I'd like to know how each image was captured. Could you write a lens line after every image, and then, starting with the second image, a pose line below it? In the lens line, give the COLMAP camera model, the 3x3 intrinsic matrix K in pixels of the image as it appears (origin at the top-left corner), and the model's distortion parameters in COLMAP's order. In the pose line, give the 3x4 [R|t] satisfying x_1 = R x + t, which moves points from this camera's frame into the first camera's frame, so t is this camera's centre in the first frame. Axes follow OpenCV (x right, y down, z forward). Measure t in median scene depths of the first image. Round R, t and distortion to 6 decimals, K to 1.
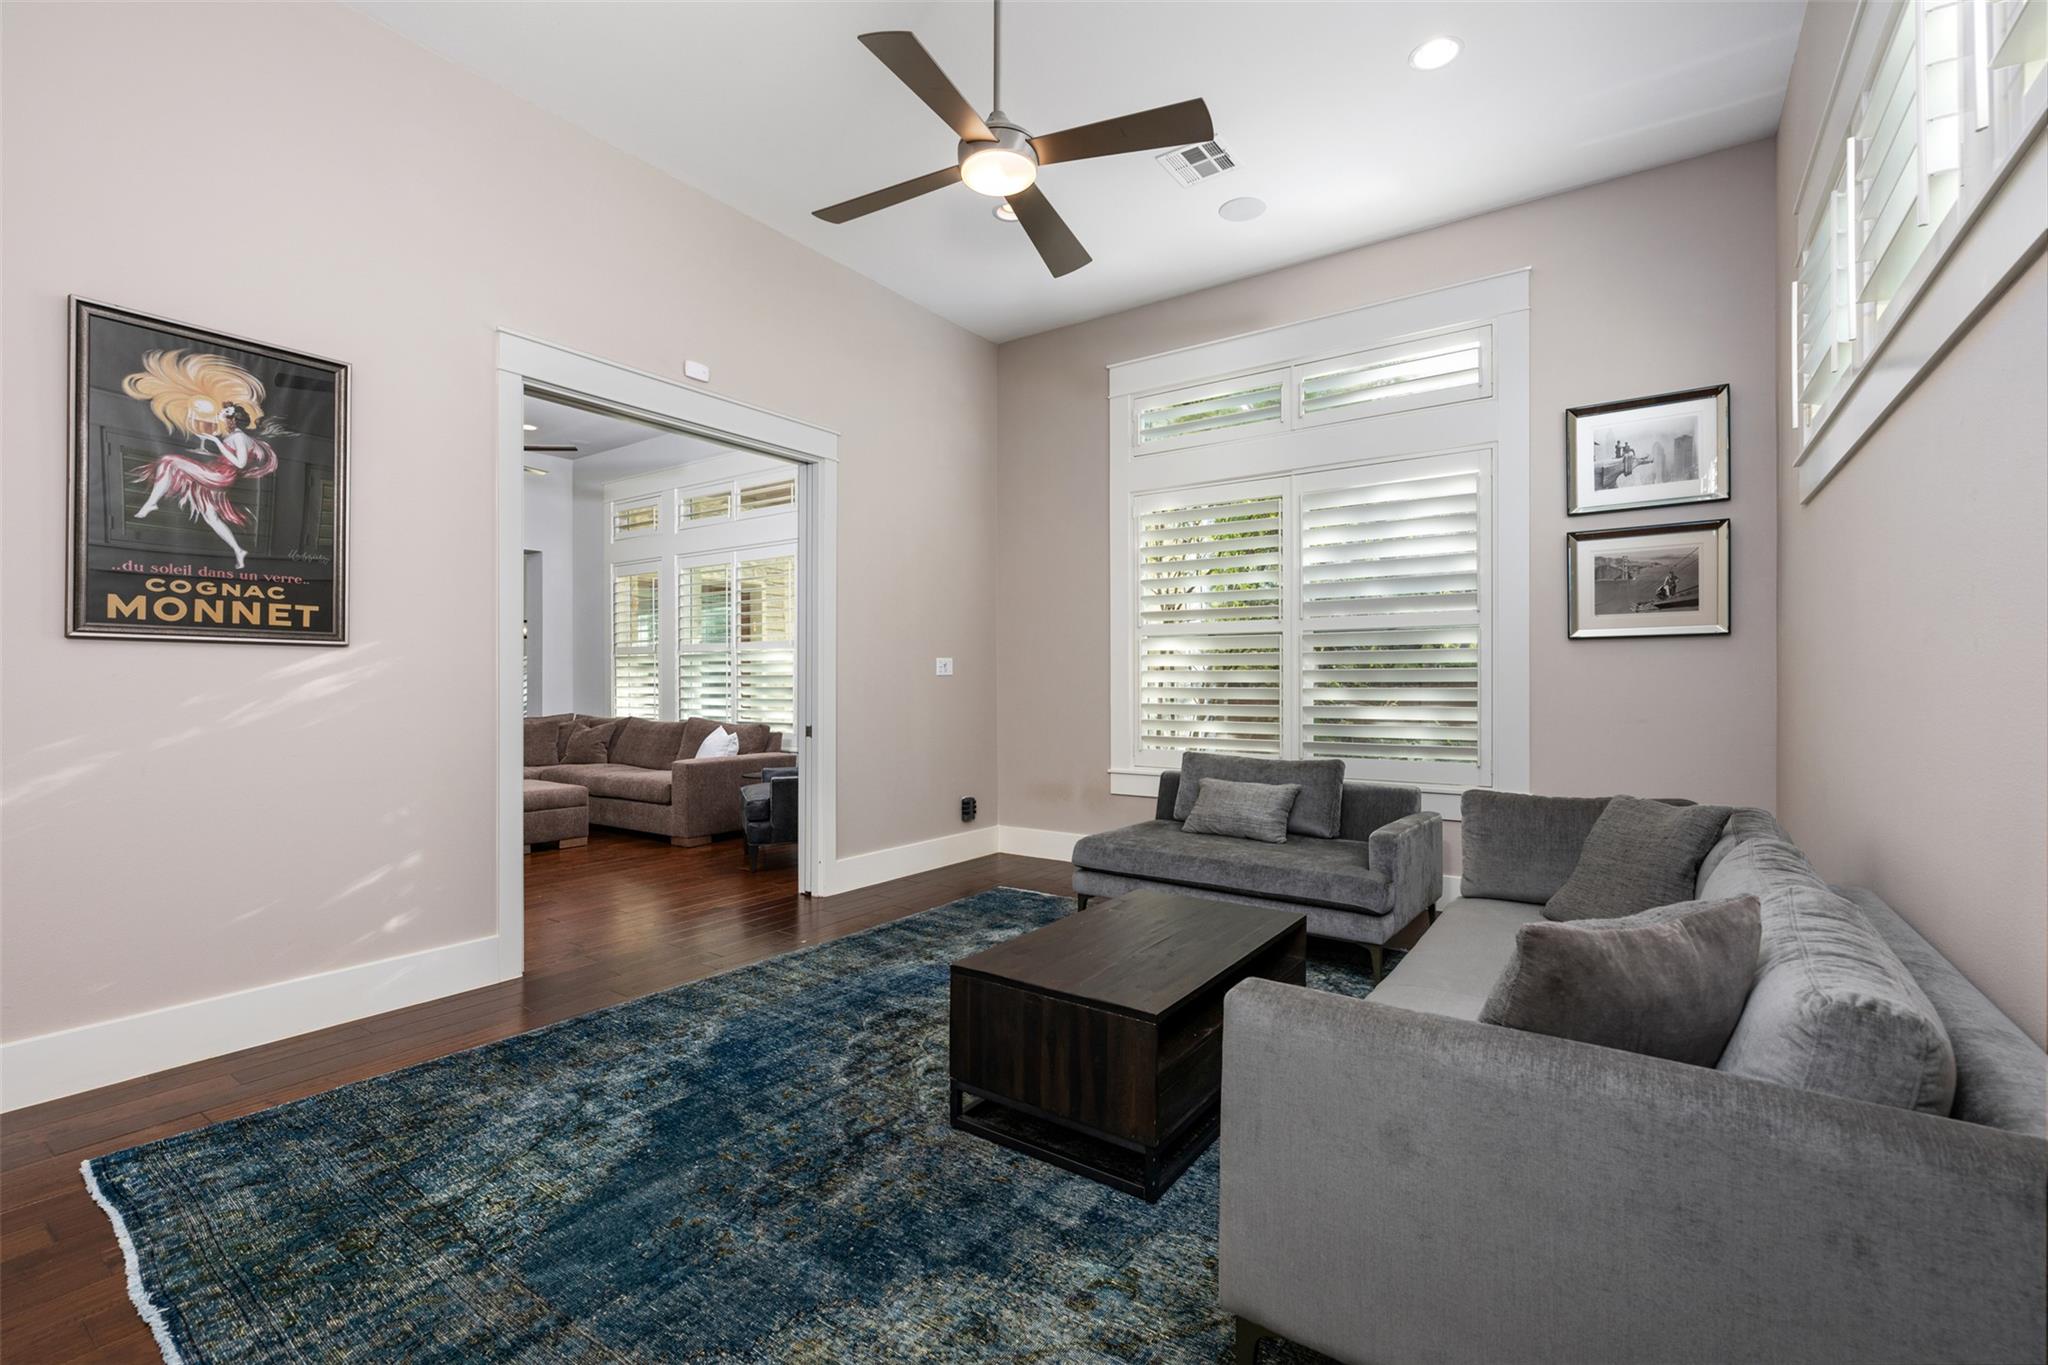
lens RADIAL K [[865.8, 0, 1024.0], [0, 865.8, 682.5], [0, 0, 1]] dist [0.000300, -0.000061]
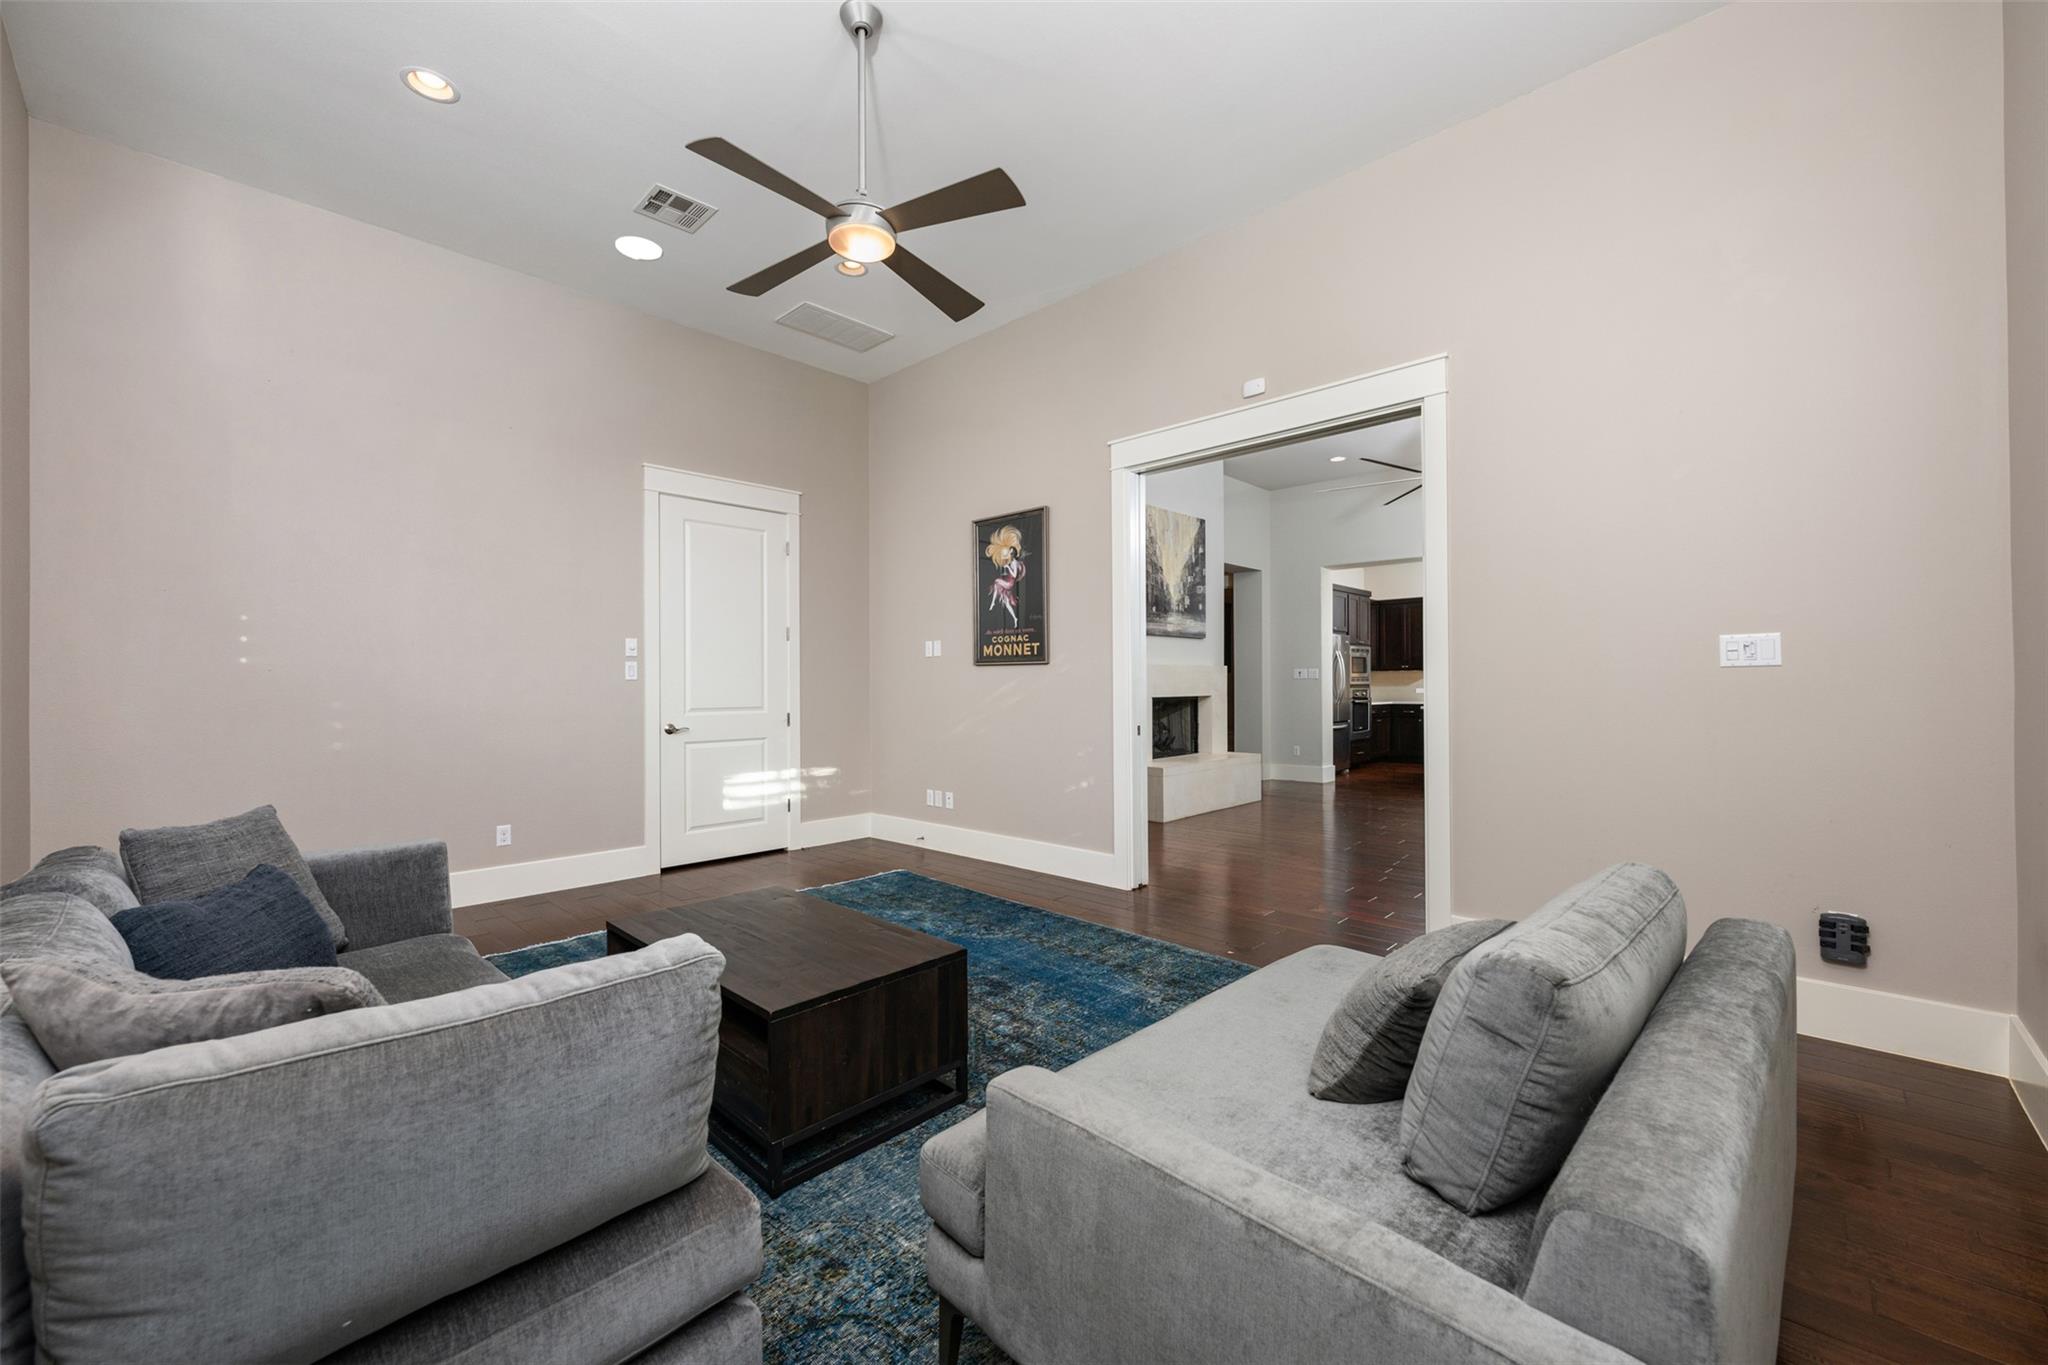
lens RADIAL K [[812.9, 0, 1026.8], [0, 812.9, 686.2], [0, 0, 1]] dist [0.001351, -0.000252]
pose [[-0.143549, 0.007570, -0.989614, 0.955310], [0.009559, 0.999935, 0.006262, -0.007350], [0.989597, -0.008561, -0.143612, 1.291339]]
